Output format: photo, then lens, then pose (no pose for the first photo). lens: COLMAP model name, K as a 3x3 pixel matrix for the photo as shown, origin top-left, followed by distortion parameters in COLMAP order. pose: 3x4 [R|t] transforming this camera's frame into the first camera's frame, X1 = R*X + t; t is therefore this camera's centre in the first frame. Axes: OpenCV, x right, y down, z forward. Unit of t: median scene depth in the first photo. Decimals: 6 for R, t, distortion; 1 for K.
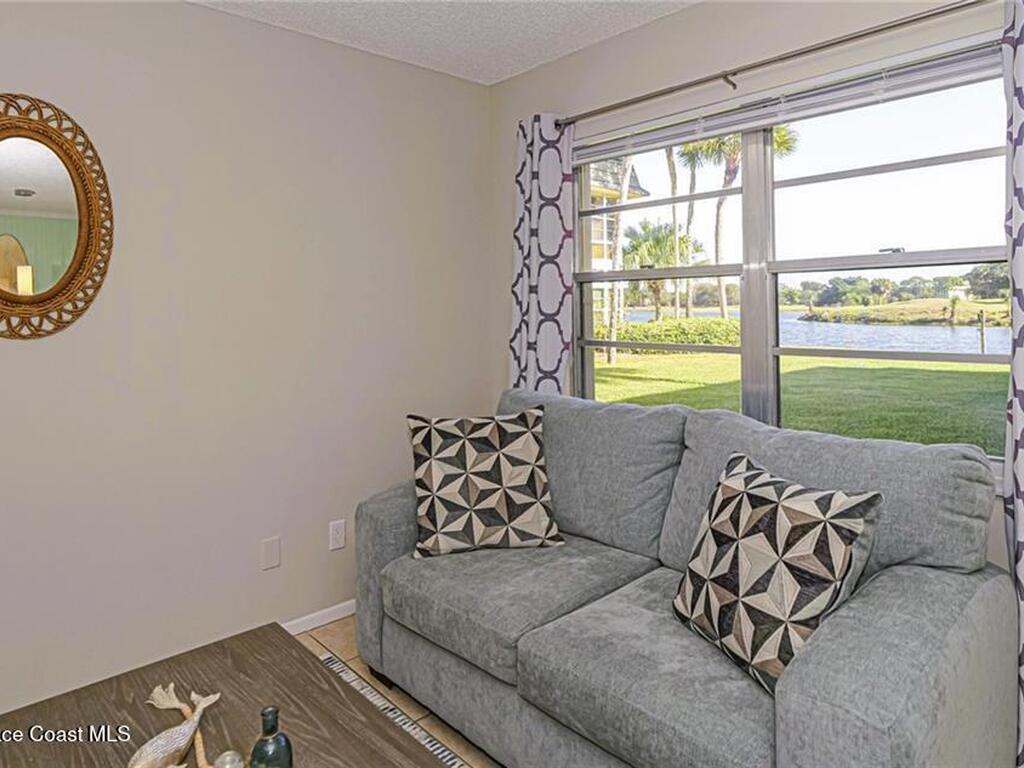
lens RADIAL K [[817.0, 0, 512.0], [0, 817.0, 384.0], [0, 0, 1]] dist [0.034444, 0.000711]
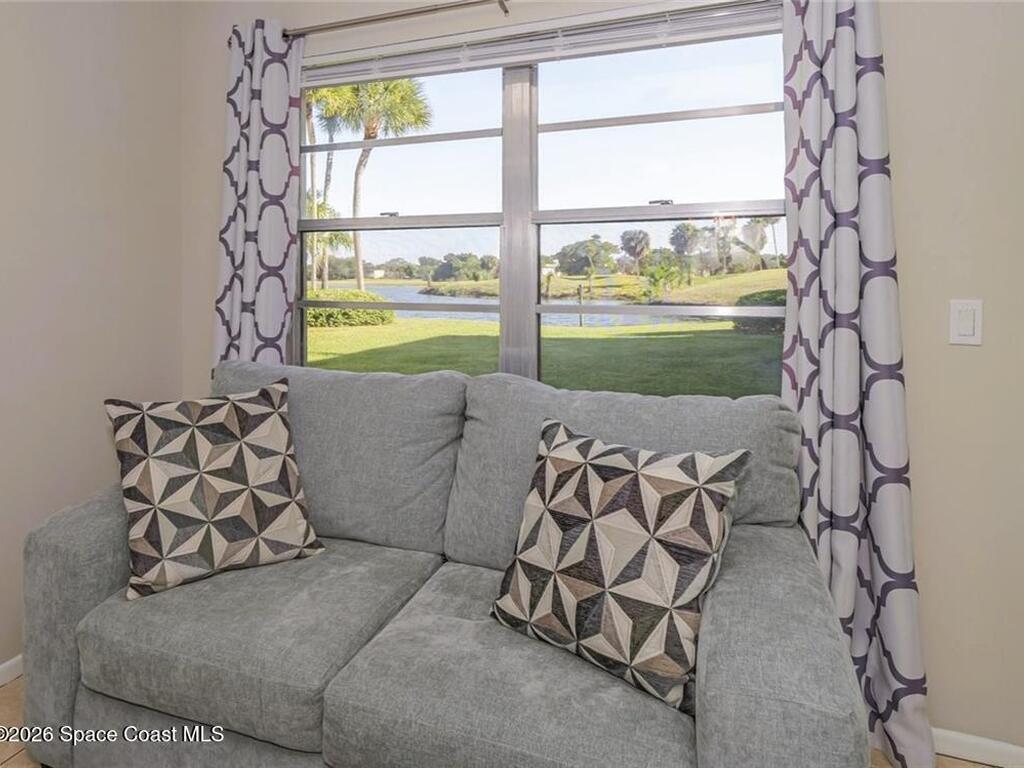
lens RADIAL K [[839.0, 0, 513.2], [0, 839.0, 331.5], [0, 0, 1]] dist [0.006189, -0.005674]
pose [[0.896734, -0.020106, 0.442112, -0.134271], [0.035444, 0.999021, -0.026458, 0.010567], [-0.441148, 0.039396, 0.896569, 0.183476]]
